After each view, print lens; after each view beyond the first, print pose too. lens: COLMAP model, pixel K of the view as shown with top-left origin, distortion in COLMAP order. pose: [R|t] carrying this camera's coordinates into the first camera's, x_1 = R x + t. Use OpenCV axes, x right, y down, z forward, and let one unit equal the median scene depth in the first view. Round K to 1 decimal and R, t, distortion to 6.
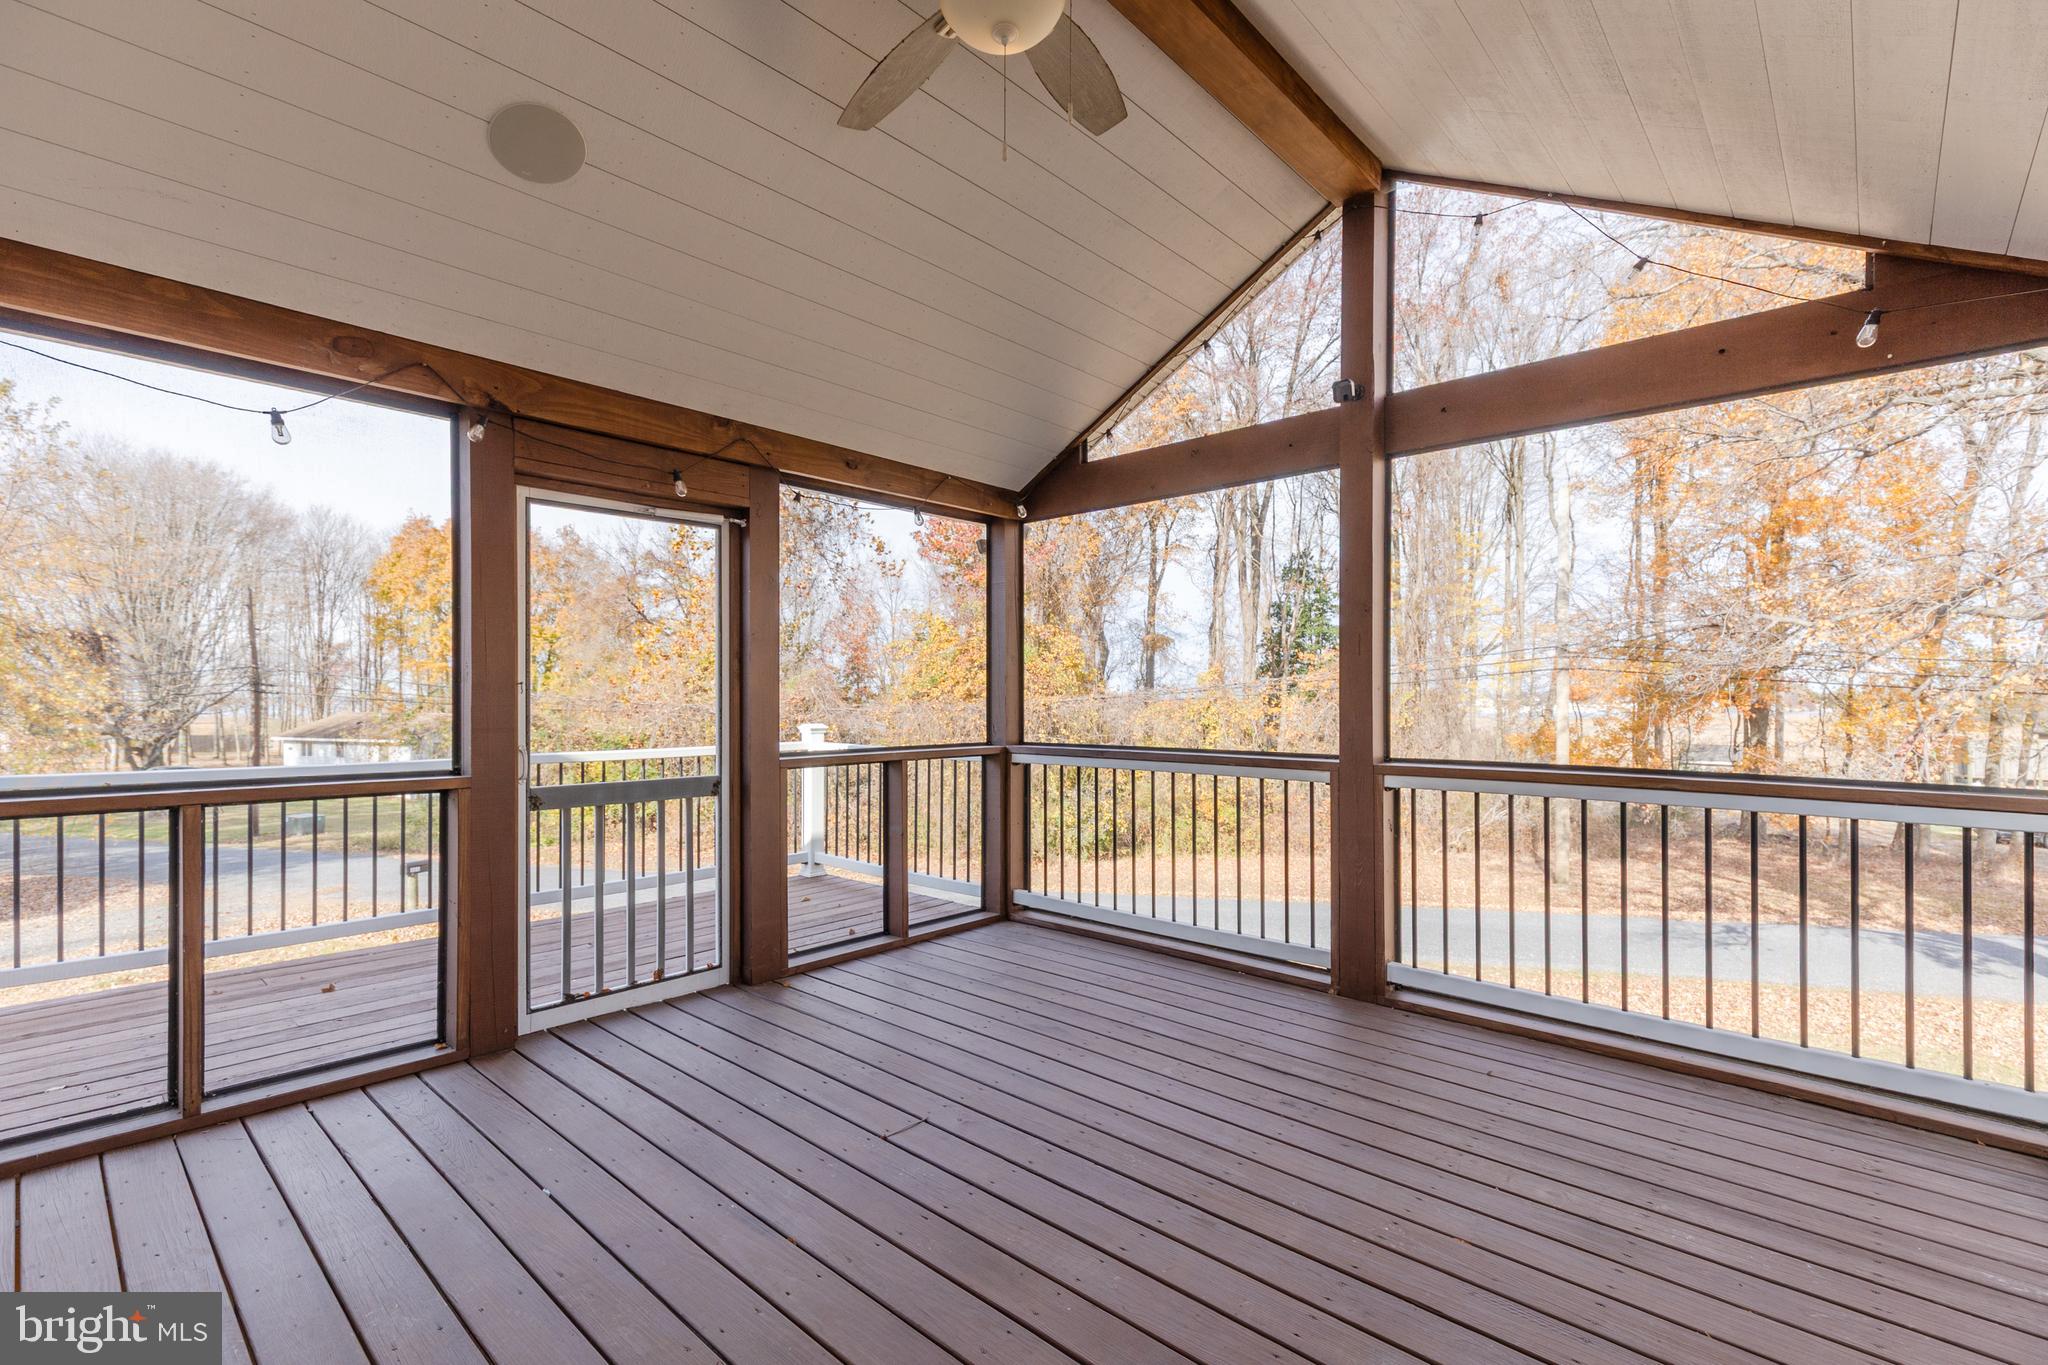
lens RADIAL K [[923.3, 0, 1021.8], [0, 923.3, 688.1], [0, 0, 1]] dist [0.009894, -0.002552]
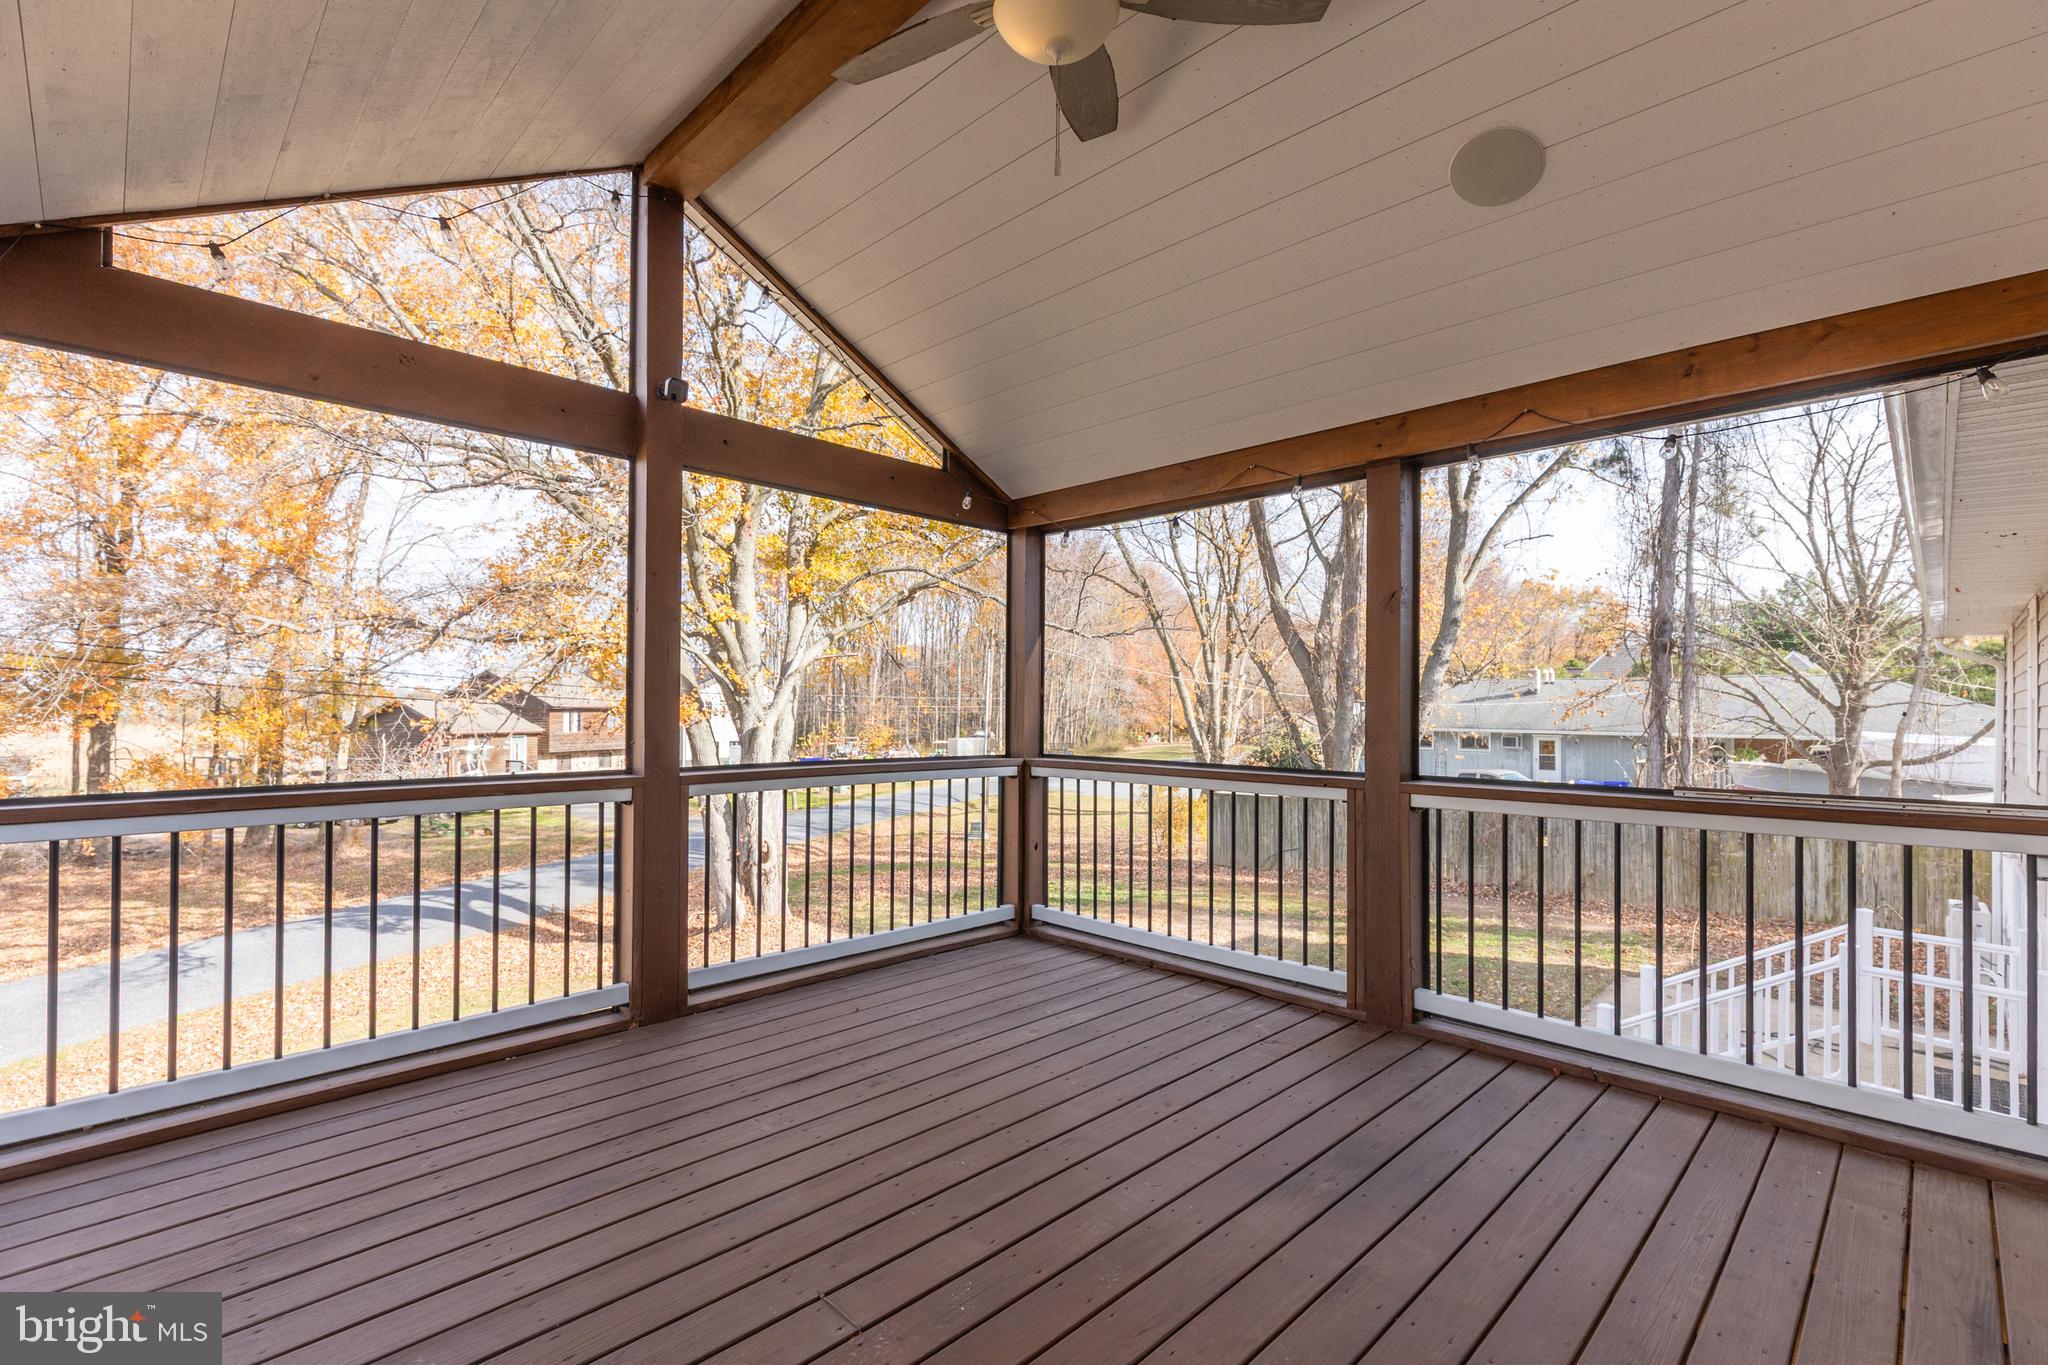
lens RADIAL K [[923.3, 0, 1018.8], [0, 923.3, 698.7], [0, 0, 1]] dist [0.009894, -0.002552]
pose [[0.037097, 0.012118, 0.999238, -0.597280], [-0.010487, 0.999876, -0.011737, 0.007909], [-0.999257, -0.010044, 0.037219, 0.603897]]
